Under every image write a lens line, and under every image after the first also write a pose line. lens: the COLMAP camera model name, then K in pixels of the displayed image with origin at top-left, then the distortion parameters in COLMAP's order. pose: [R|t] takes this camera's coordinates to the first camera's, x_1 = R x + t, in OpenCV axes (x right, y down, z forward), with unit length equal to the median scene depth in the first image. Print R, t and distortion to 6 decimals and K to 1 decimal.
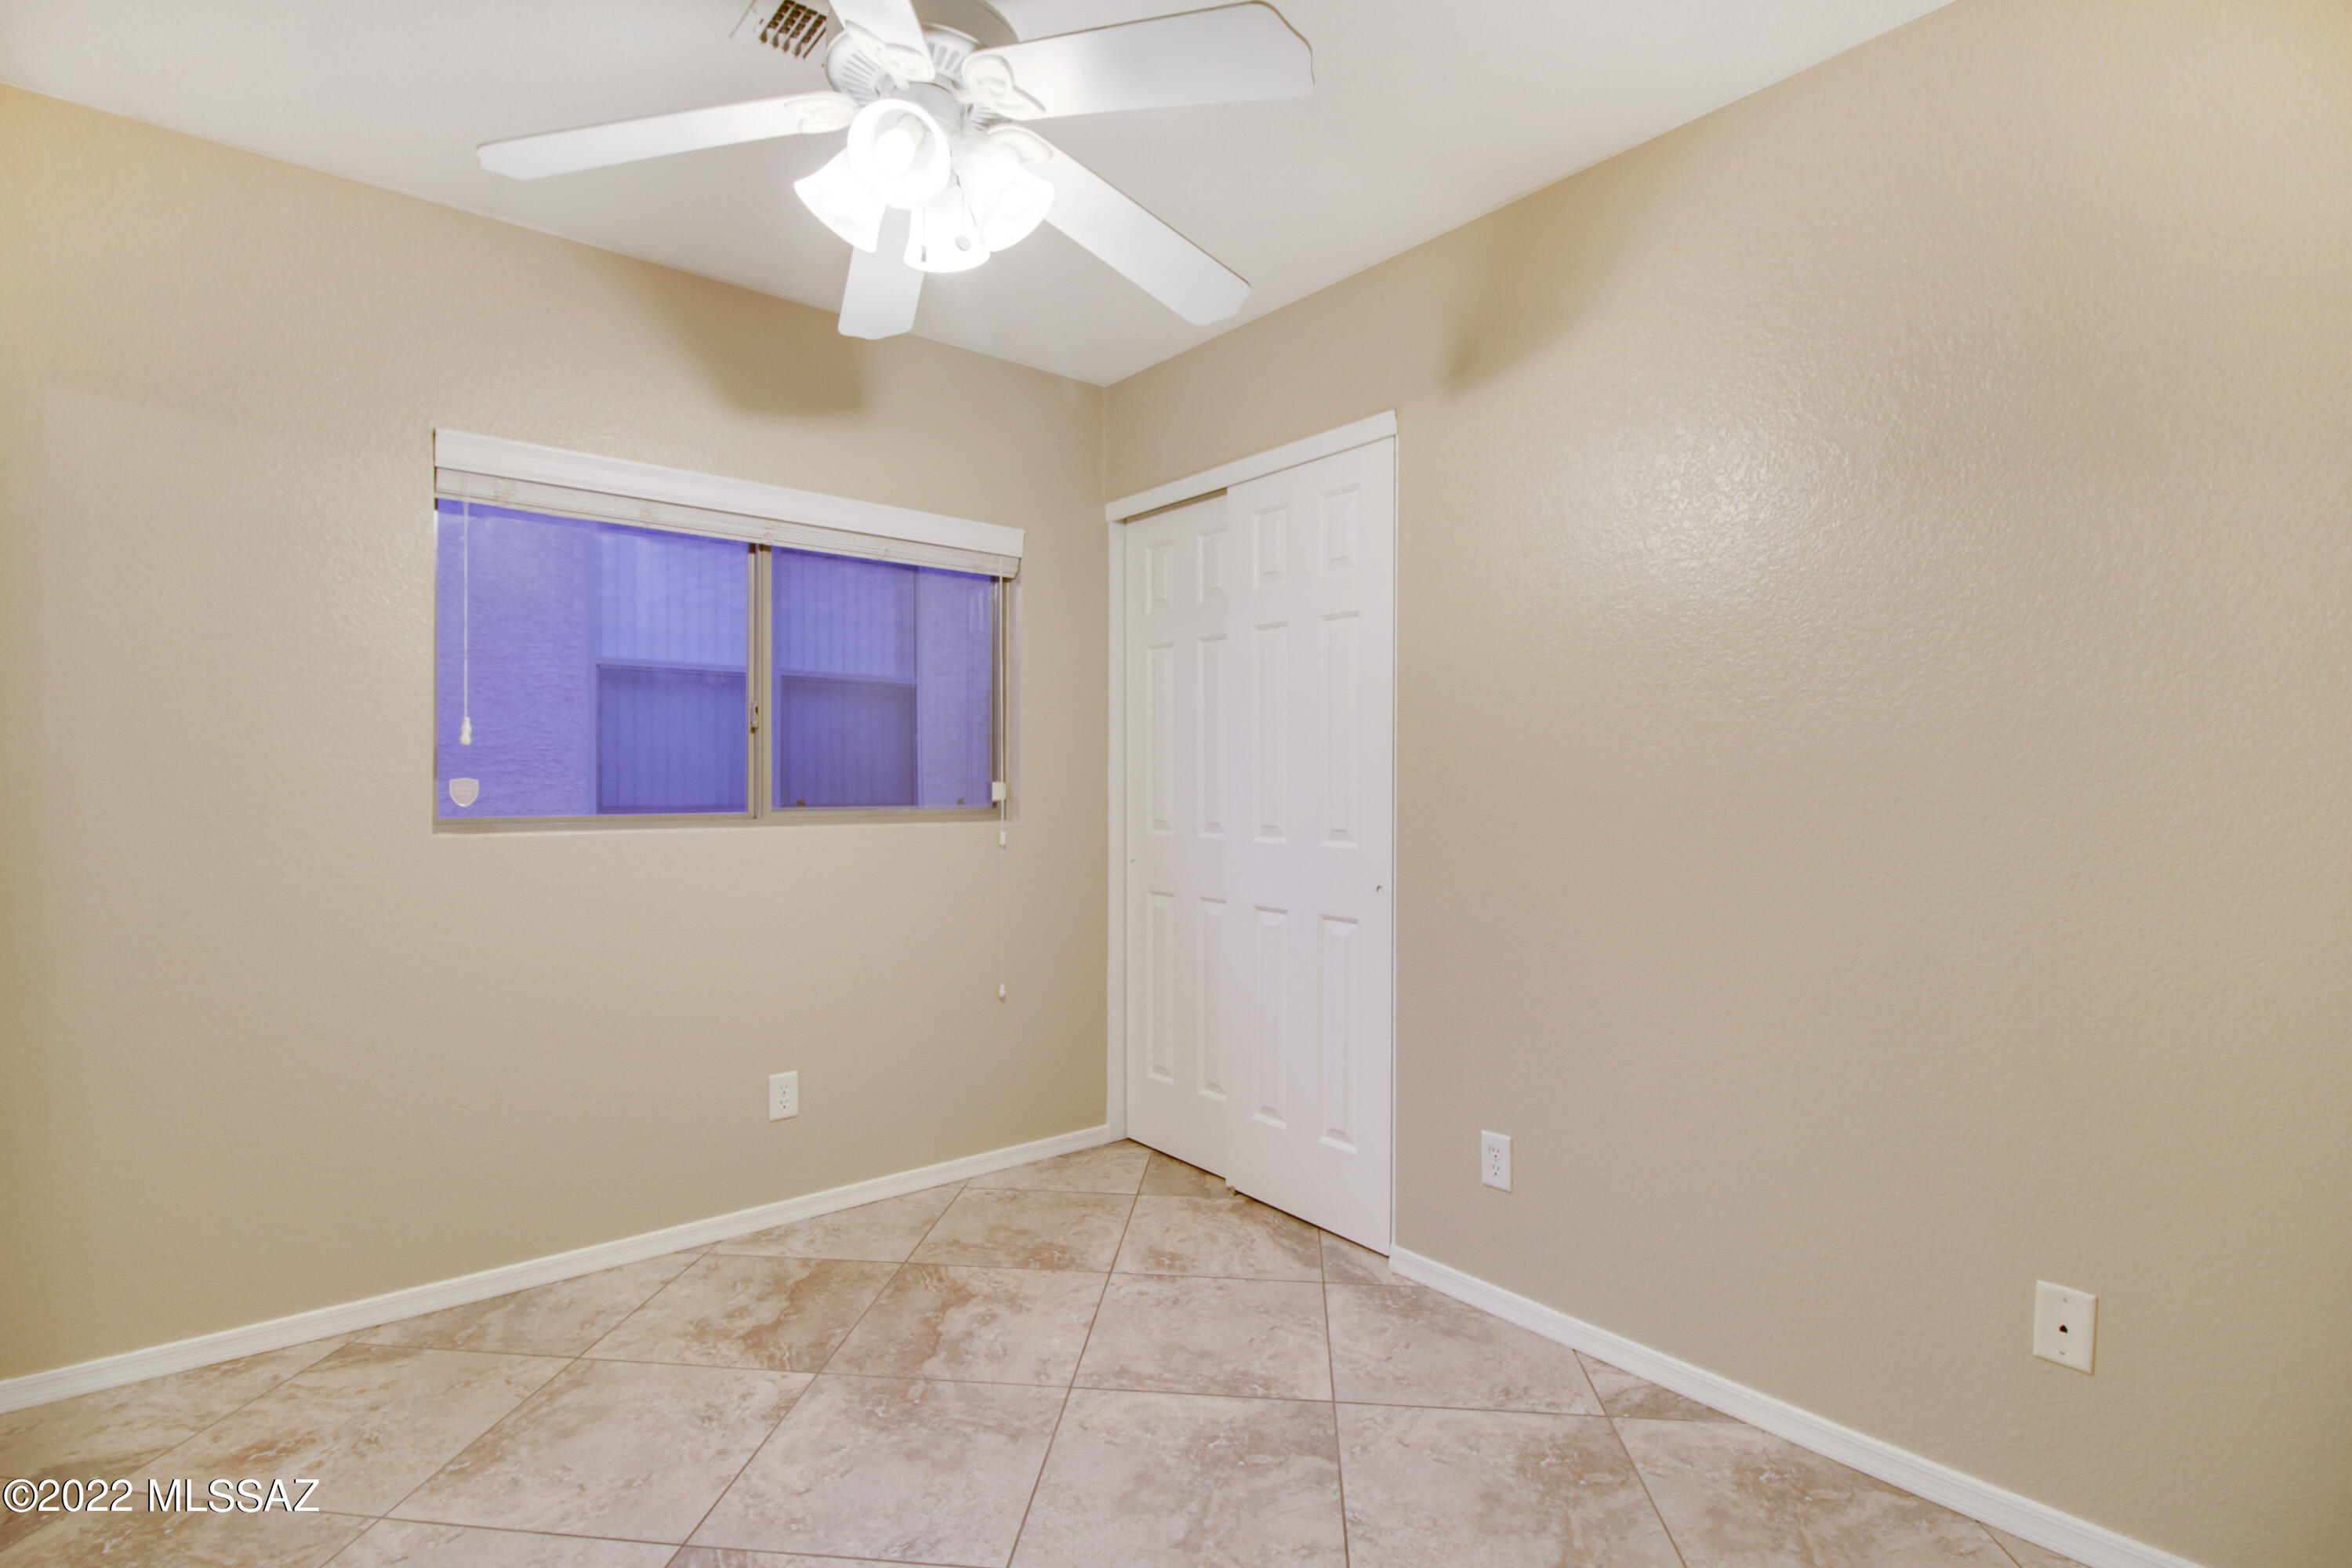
lens RADIAL K [[1100.4, 0, 1165.8], [0, 1100.4, 788.6], [0, 0, 1]] dist [0.012361, -0.003020]
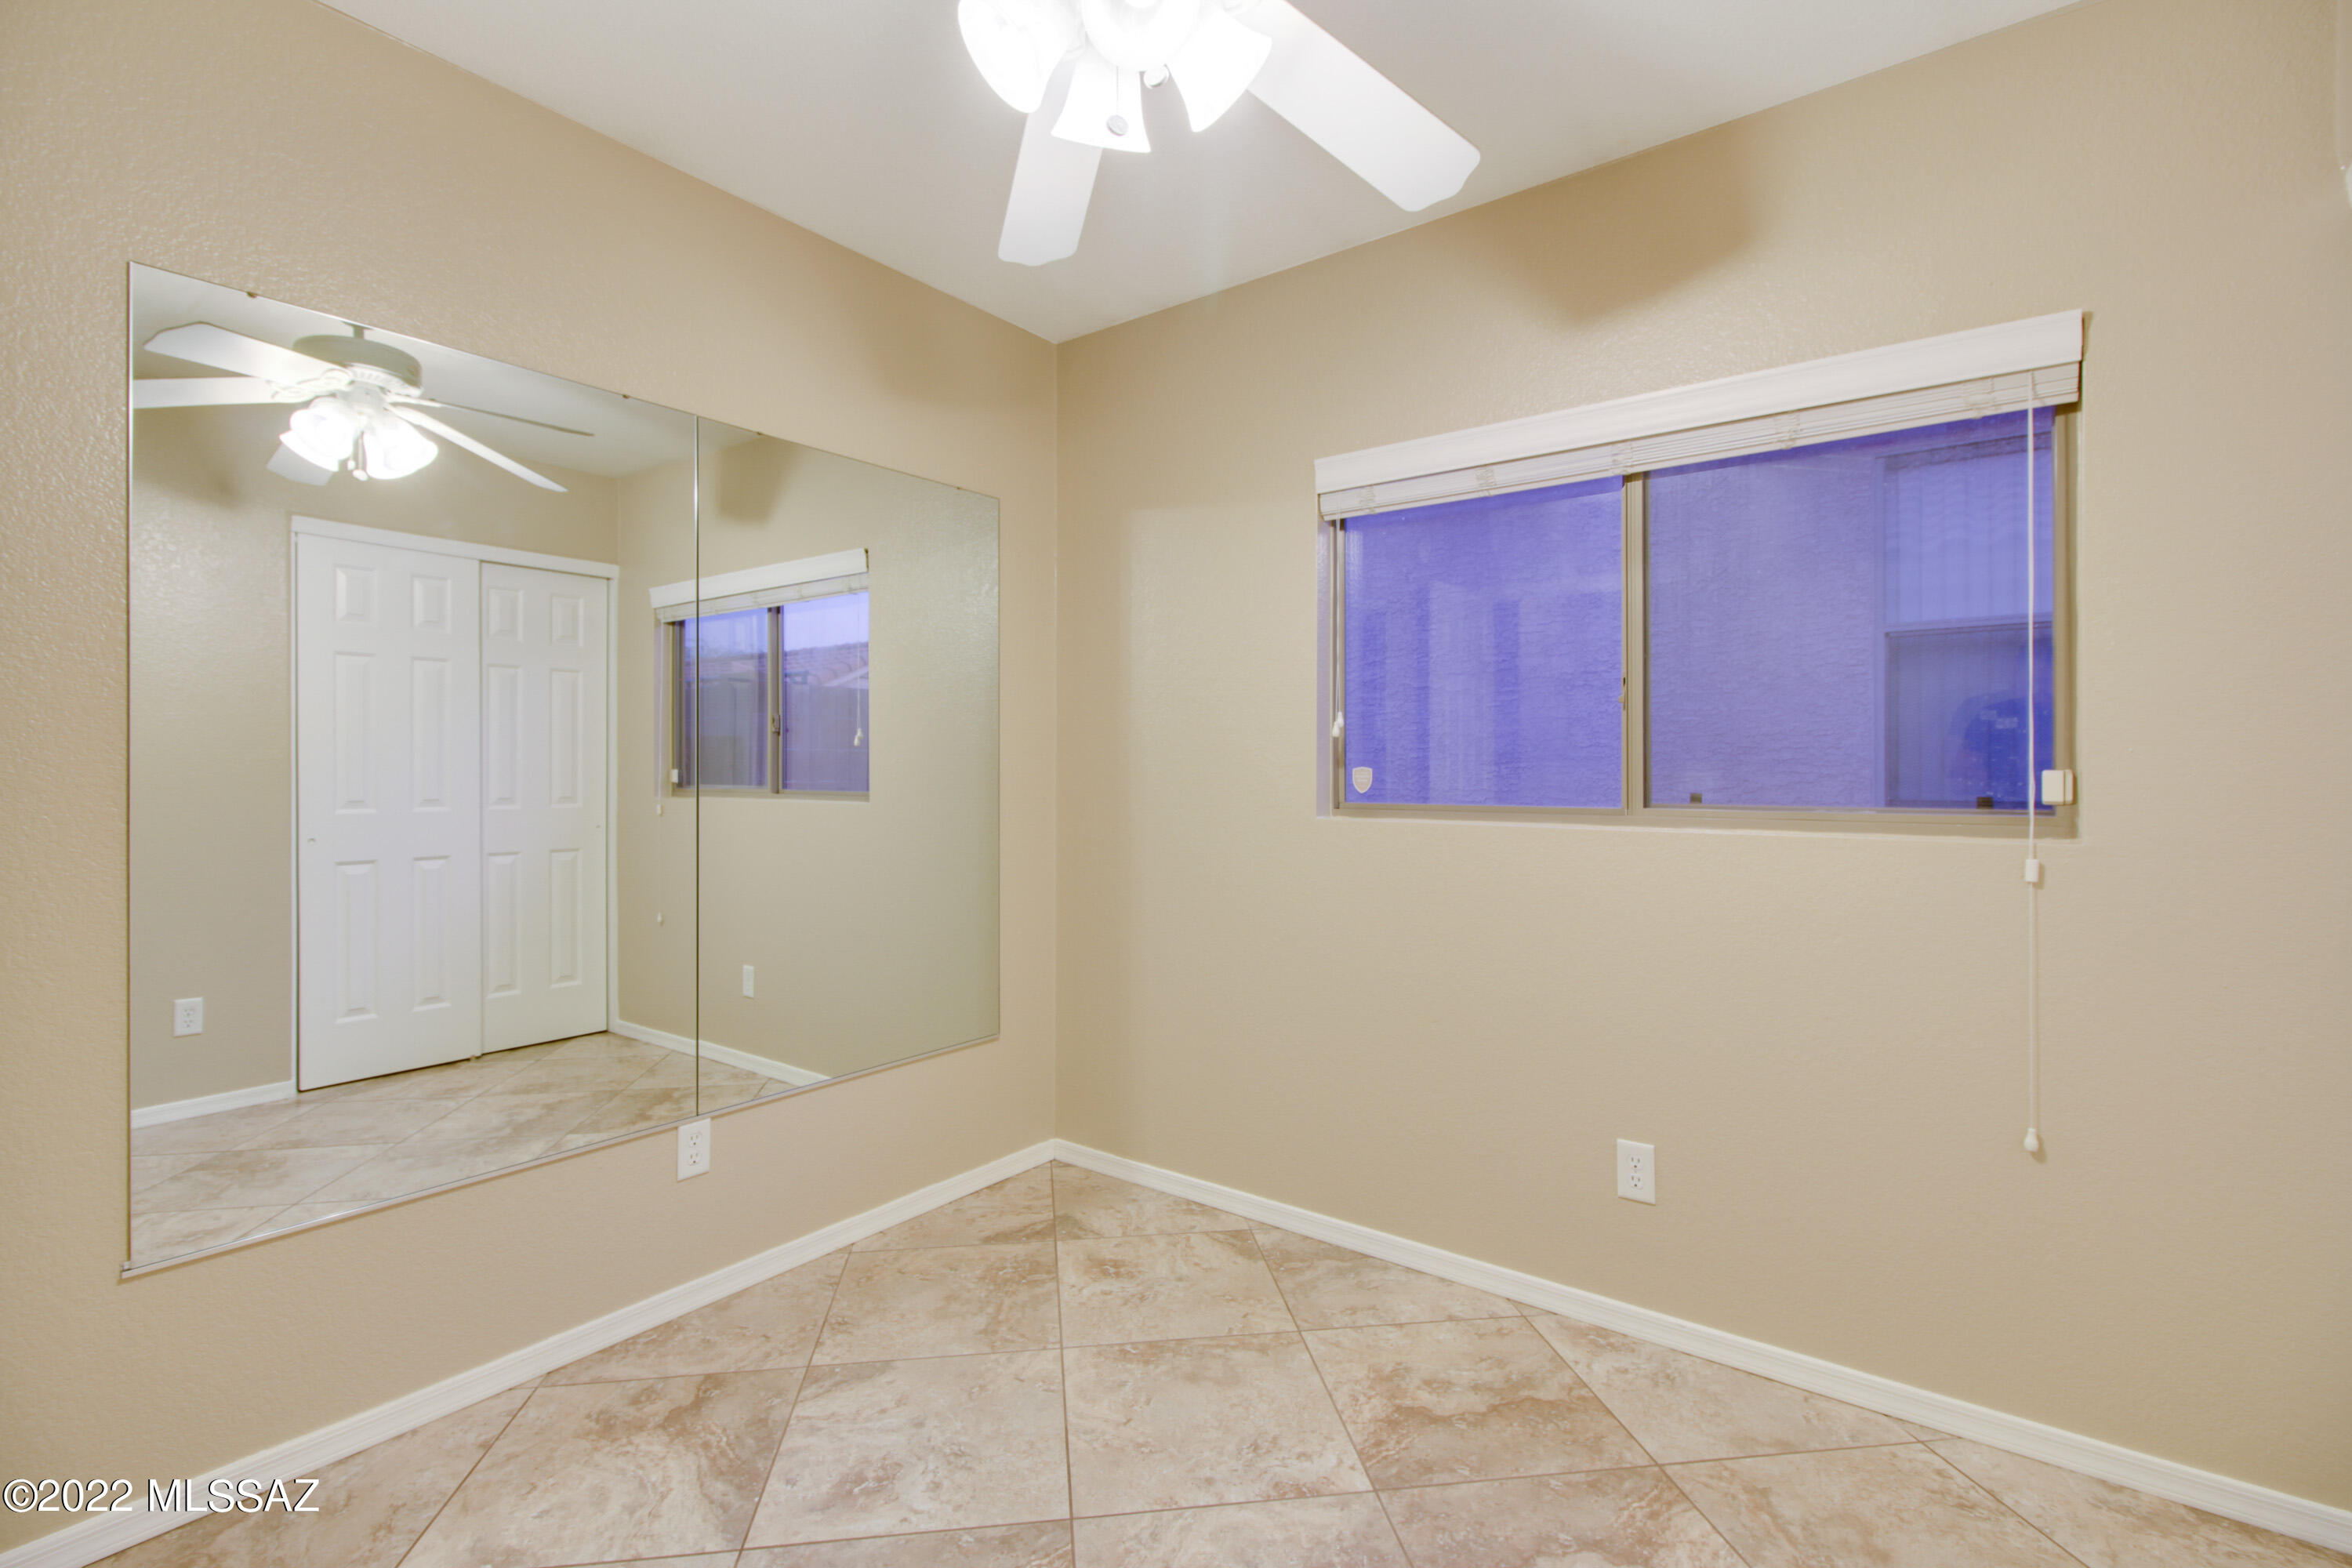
lens RADIAL K [[1100.4, 0, 1169.9], [0, 1100.4, 769.0], [0, 0, 1]] dist [0.012361, -0.003020]
pose [[0.238666, -0.003175, -0.971096, 0.384307], [-0.005436, 0.999975, -0.004606, -0.001706], [0.971086, 0.006378, 0.238643, 0.560643]]
